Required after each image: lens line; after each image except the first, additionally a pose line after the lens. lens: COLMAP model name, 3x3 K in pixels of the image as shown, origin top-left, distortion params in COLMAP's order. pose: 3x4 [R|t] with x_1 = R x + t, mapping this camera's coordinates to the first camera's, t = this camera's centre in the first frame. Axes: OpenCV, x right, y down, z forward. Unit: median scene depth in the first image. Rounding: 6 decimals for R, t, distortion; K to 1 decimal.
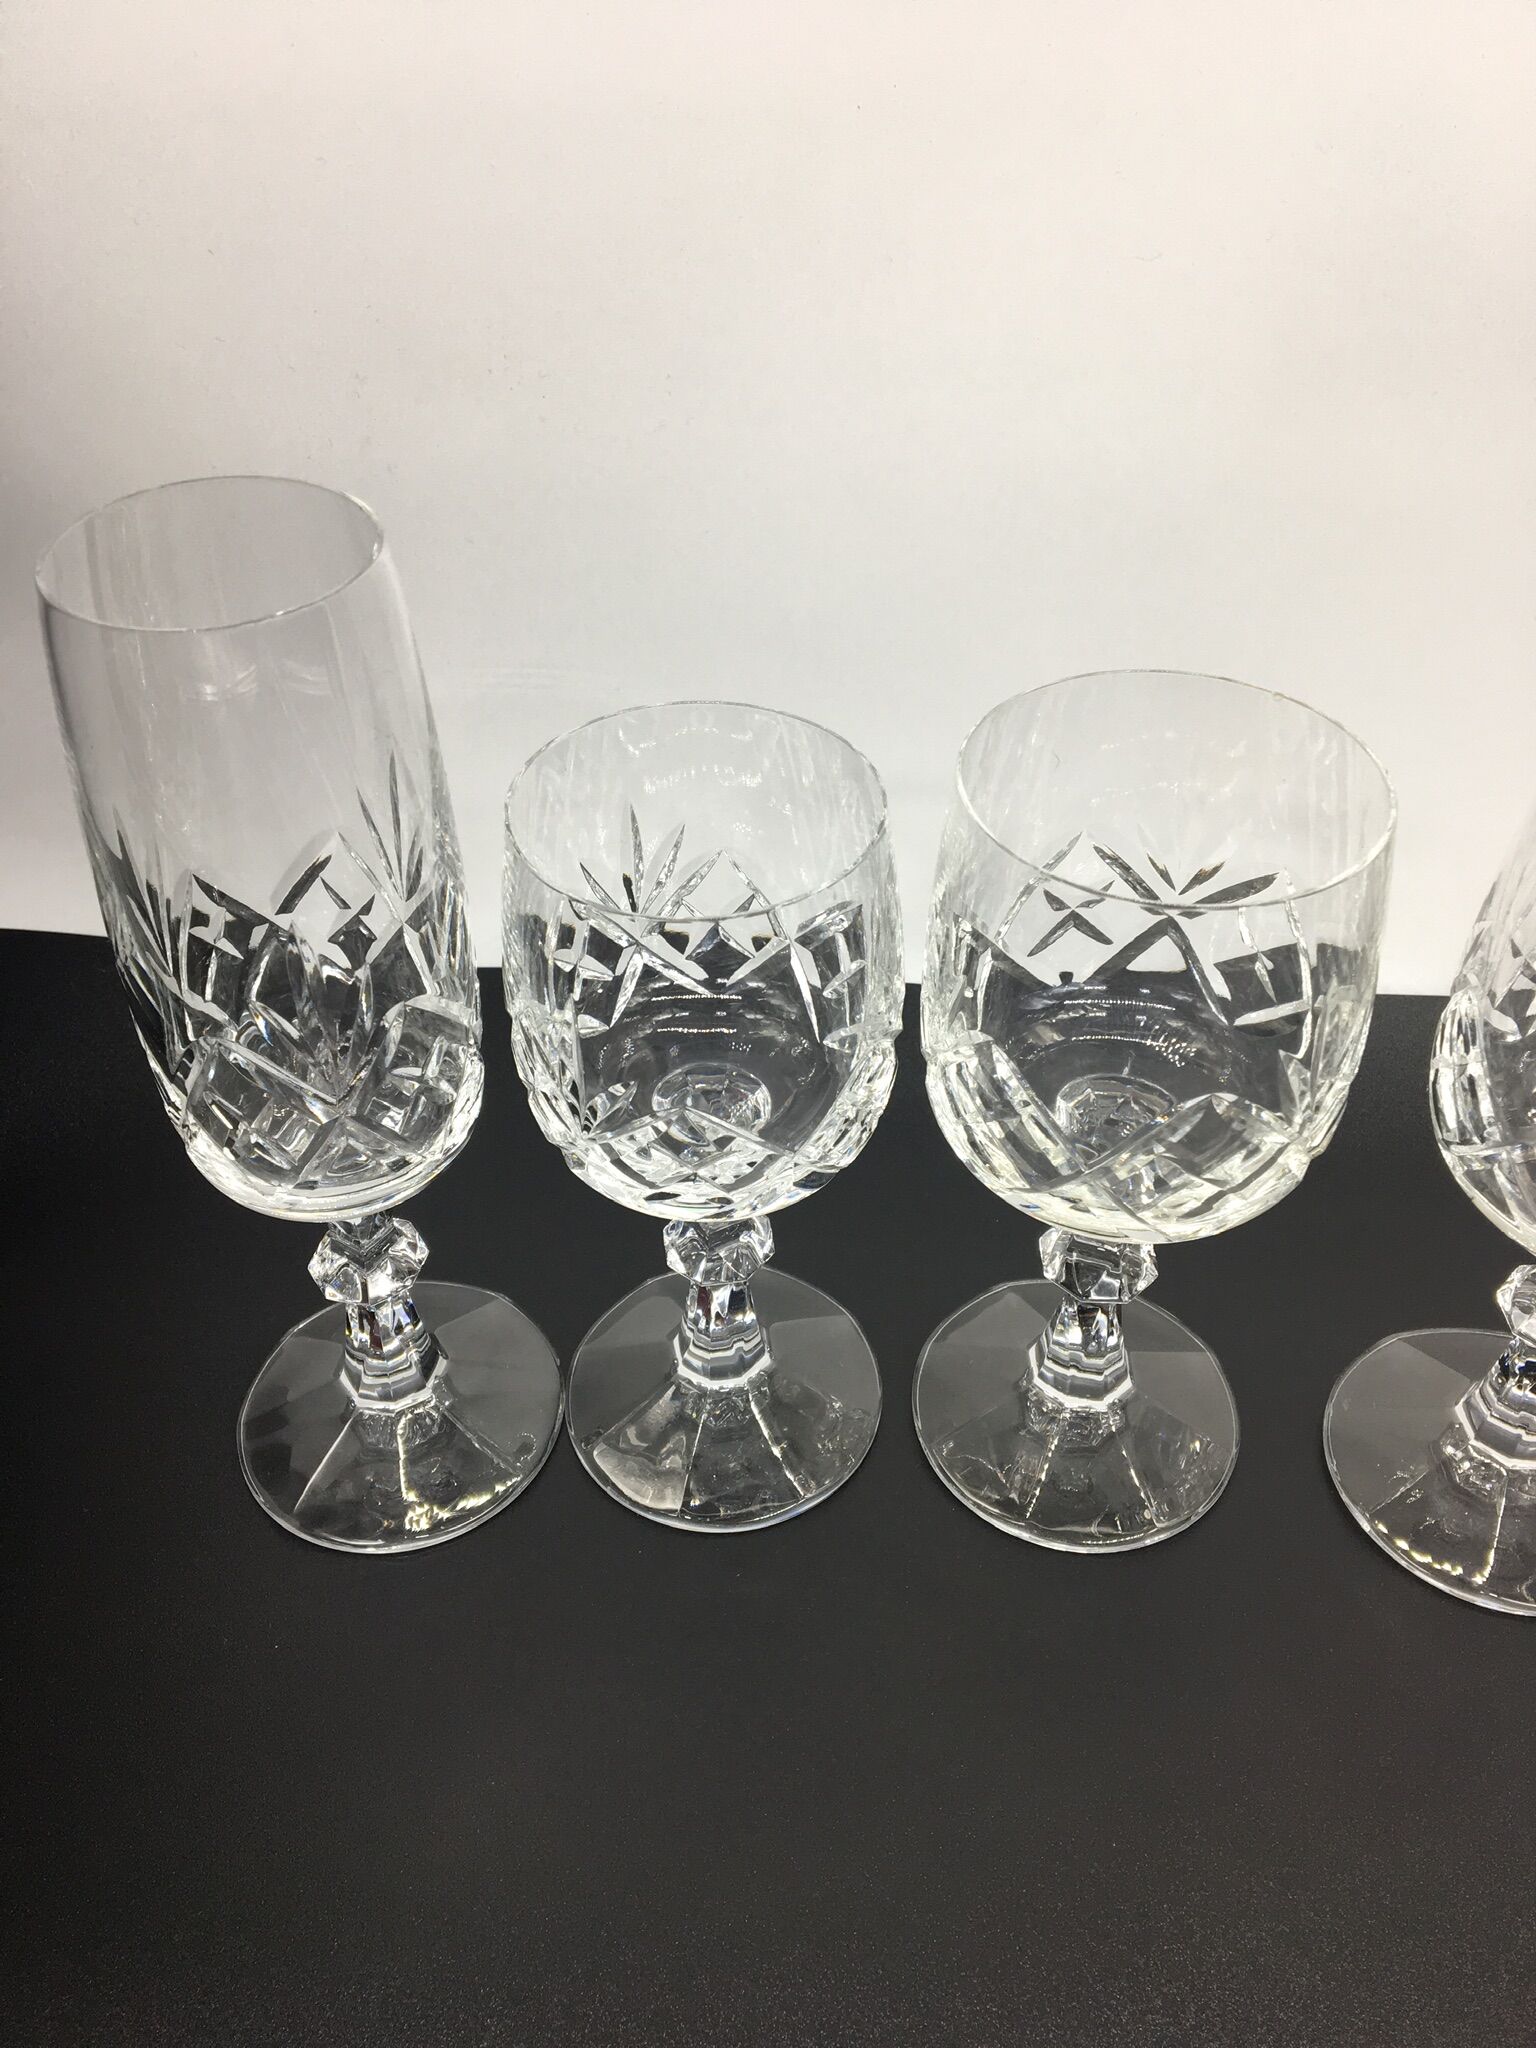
lens RADIAL K [[1787.9, 0, 771.6], [0, 1787.9, 1010.6], [0, 0, 1]] dist [0.029720, -0.023992]
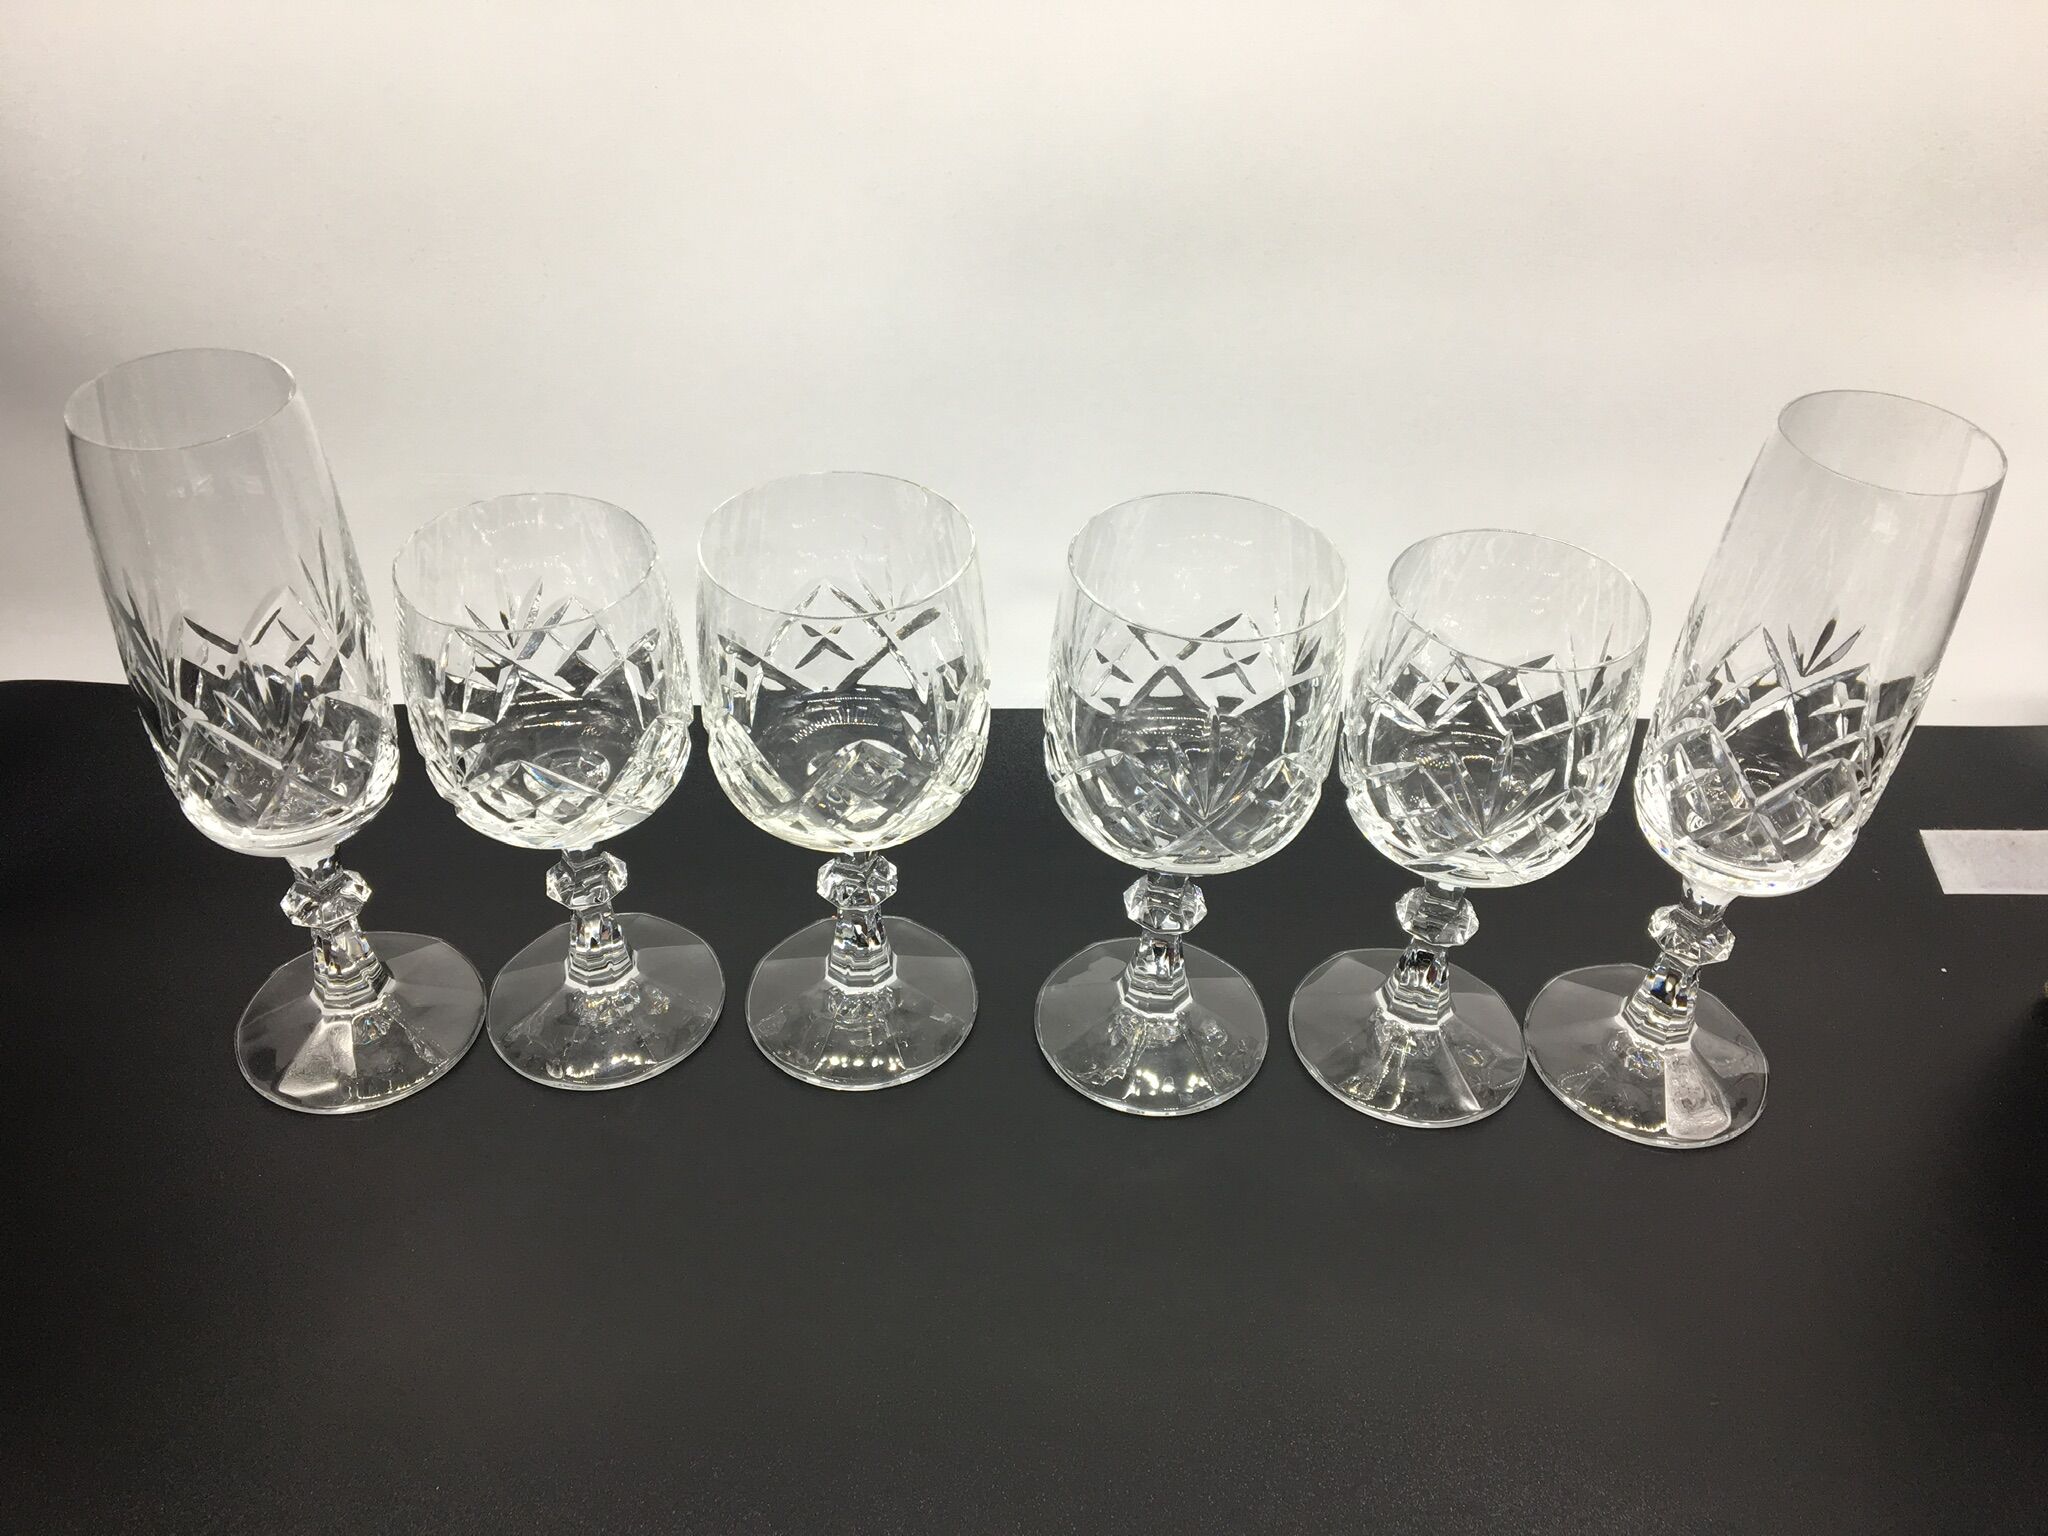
lens RADIAL K [[1787.9, 0, 1020.2], [0, 1787.9, 785.7], [0, 0, 1]] dist [0.029720, -0.023992]
pose [[0.994526, -0.024585, 0.101559, 0.186343], [0.024952, 0.999686, -0.002344, 0.075470], [-0.101469, 0.004865, 0.994827, -0.475892]]
